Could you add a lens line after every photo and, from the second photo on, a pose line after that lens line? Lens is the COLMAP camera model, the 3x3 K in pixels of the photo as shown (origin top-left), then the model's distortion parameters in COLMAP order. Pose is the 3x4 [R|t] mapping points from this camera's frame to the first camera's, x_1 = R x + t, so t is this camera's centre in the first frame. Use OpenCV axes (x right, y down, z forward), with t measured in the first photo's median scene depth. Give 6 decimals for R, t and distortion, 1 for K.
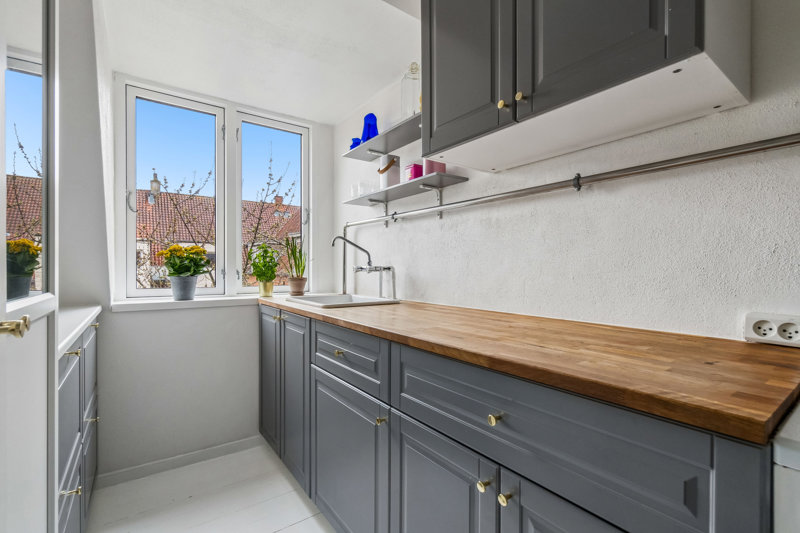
lens RADIAL K [[354.4, 0, 388.9], [0, 354.4, 271.5], [0, 0, 1]] dist [-0.003601, 0.000772]
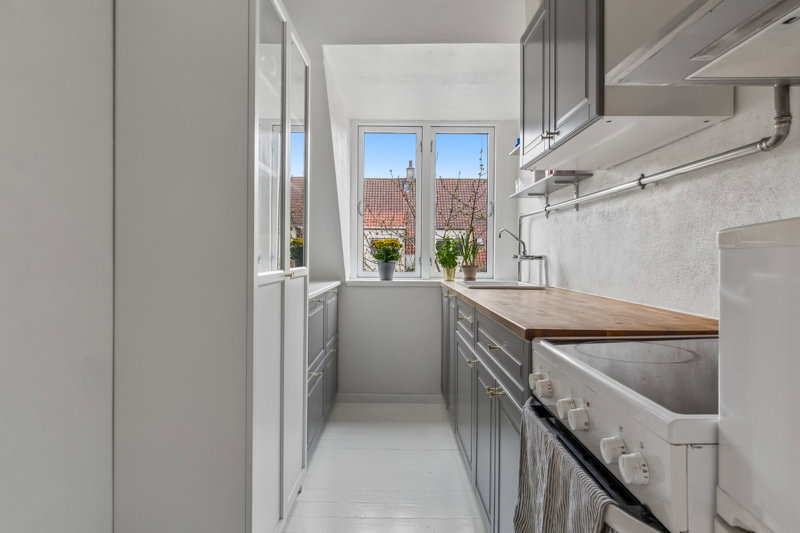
lens RADIAL K [[463.5, 0, 400.7], [0, 463.5, 261.8], [0, 0, 1]] dist [-0.008759, 0.000333]
pose [[0.810181, 0.010918, -0.586078, 0.486201], [-0.010144, 0.999938, 0.004605, 0.002458], [0.586092, 0.002214, 0.810241, -0.399054]]
